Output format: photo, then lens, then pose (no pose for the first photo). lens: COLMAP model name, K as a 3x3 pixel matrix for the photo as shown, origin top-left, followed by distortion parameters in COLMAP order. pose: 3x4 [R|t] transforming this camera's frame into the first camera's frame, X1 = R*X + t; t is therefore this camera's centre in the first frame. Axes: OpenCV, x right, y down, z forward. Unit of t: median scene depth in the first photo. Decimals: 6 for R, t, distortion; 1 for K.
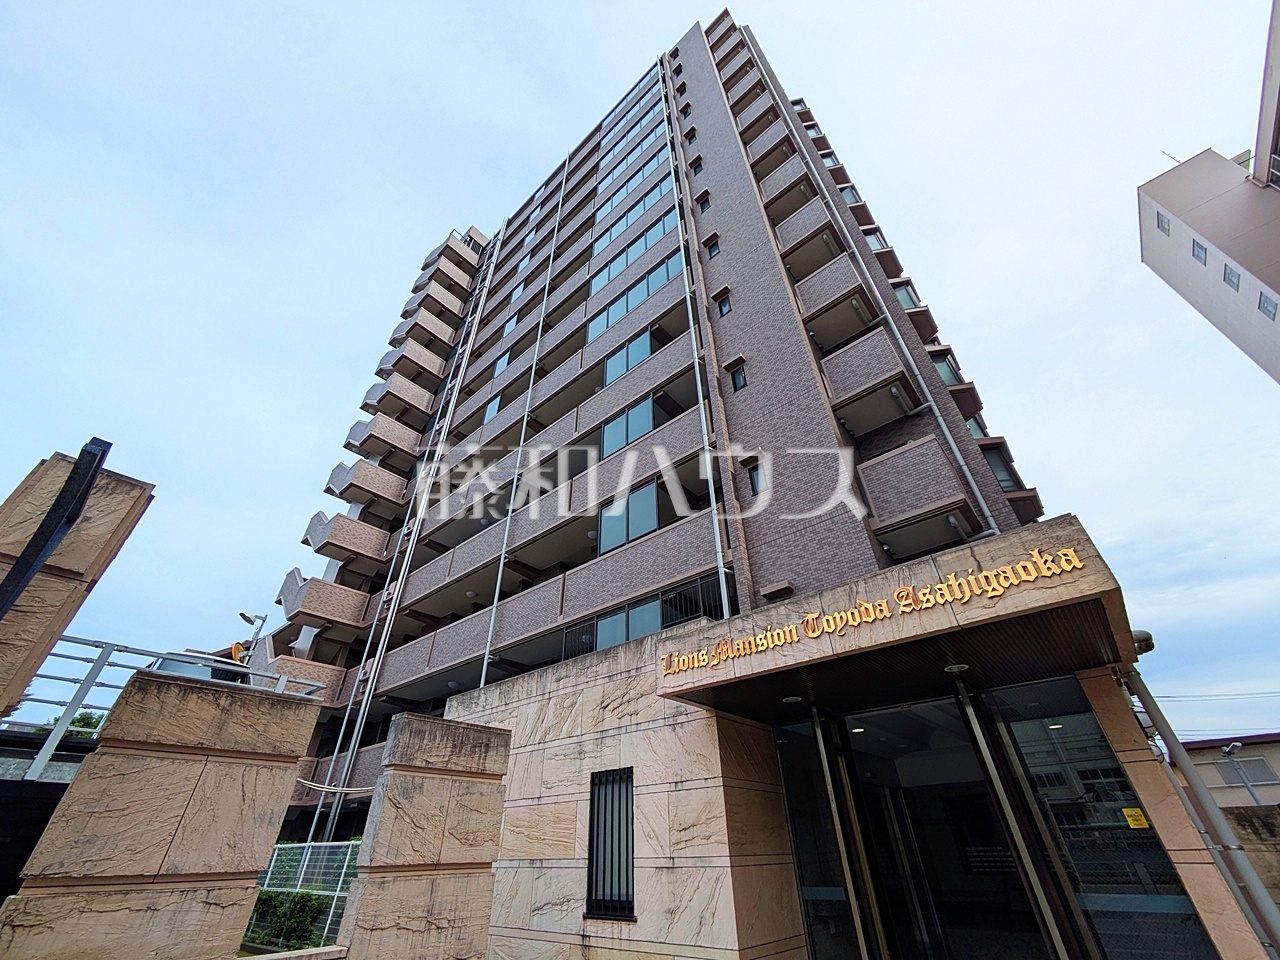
lens RADIAL K [[505.7, 0, 640.8], [0, 505.7, 482.1], [0, 0, 1]] dist [-0.006181, 0.002270]
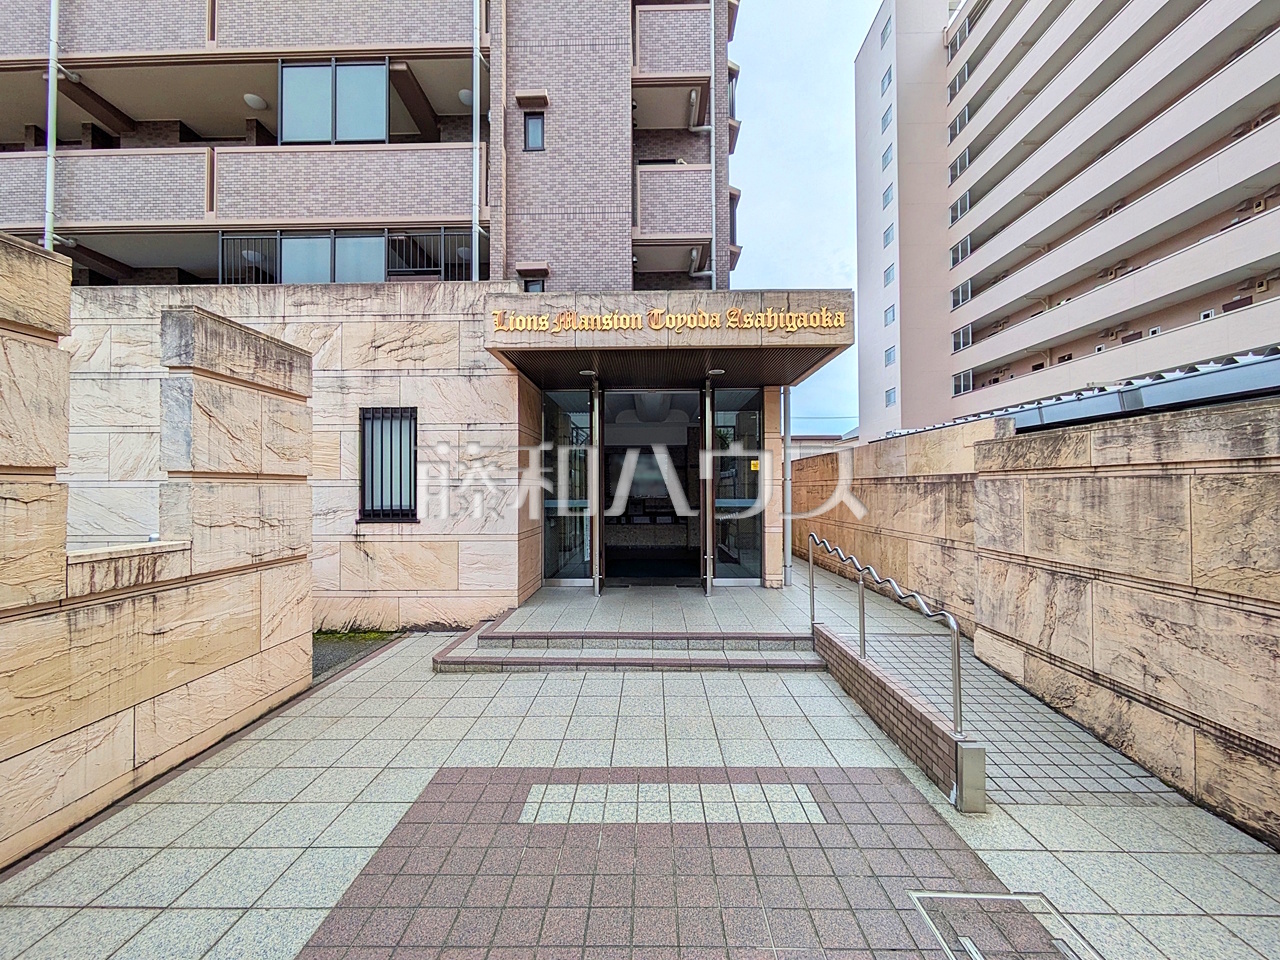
lens RADIAL K [[505.7, 0, 640.8], [0, 505.7, 482.1], [0, 0, 1]] dist [-0.006181, 0.002270]
pose [[0.770311, 0.024416, 0.637201, -0.319885], [-0.386159, 0.813064, 0.435671, 0.069367], [-0.507448, -0.581662, 0.635740, 0.035024]]
